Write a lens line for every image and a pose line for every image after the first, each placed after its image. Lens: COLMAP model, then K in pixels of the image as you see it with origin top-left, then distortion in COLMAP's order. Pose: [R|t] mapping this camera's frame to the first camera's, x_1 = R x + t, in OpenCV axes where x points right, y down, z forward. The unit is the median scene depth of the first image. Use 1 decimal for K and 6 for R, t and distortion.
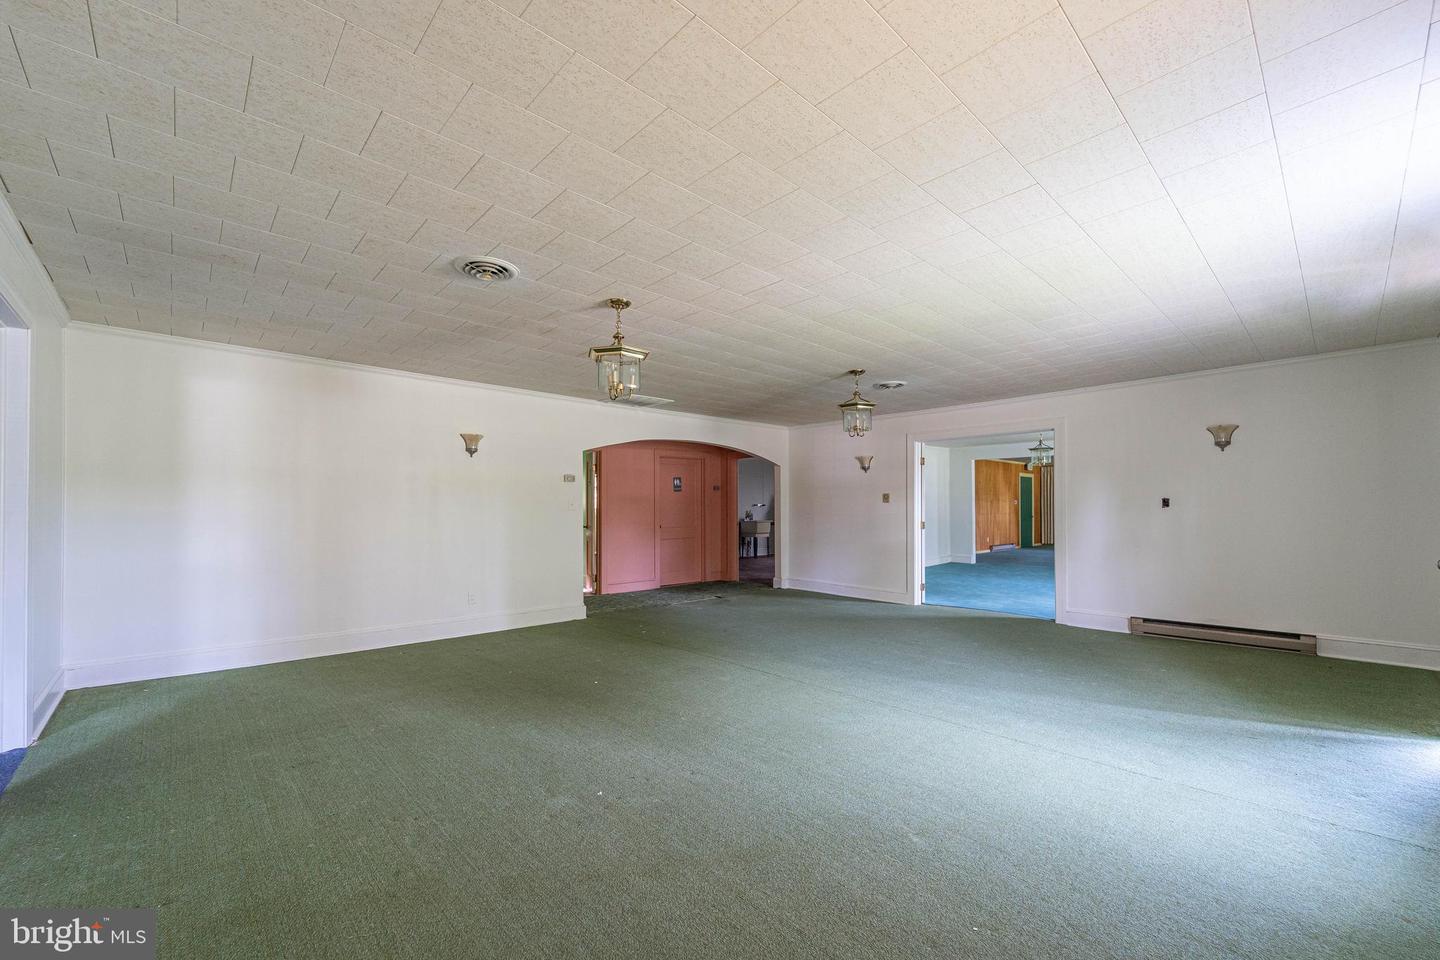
lens RADIAL K [[584.9, 0, 726.2], [0, 584.9, 484.2], [0, 0, 1]] dist [-0.024706, -0.000313]
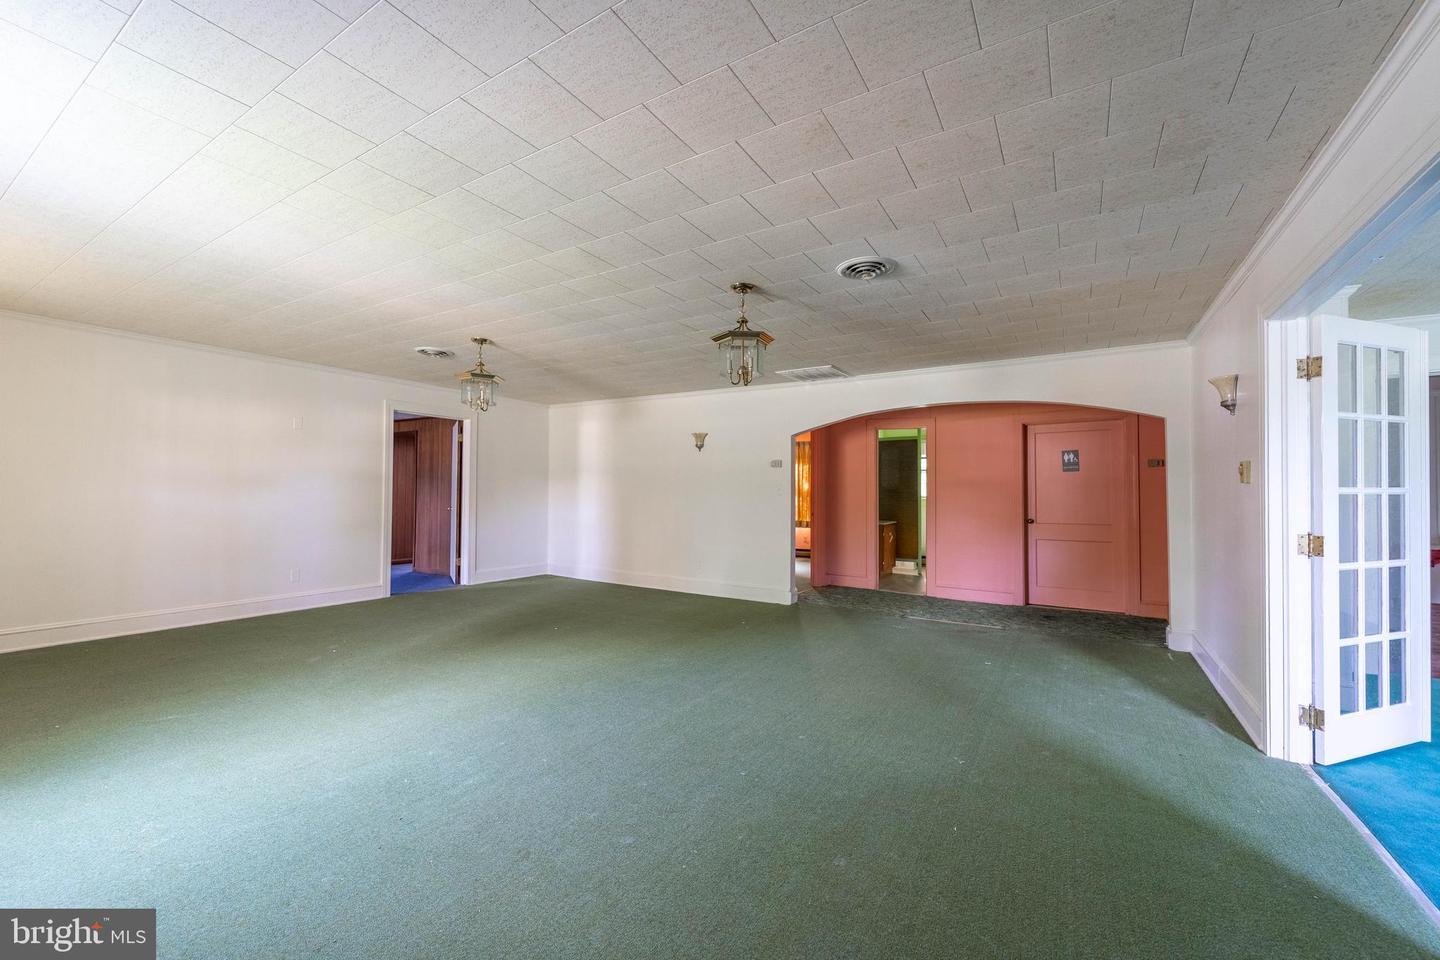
lens RADIAL K [[570.2, 0, 731.0], [0, 570.2, 485.7], [0, 0, 1]] dist [0.000377, 0.000069]
pose [[0.273666, -0.012779, -0.961740, 0.655618], [0.030952, 0.999511, -0.004473, 0.029780], [0.961327, -0.028544, 0.273927, 0.635321]]
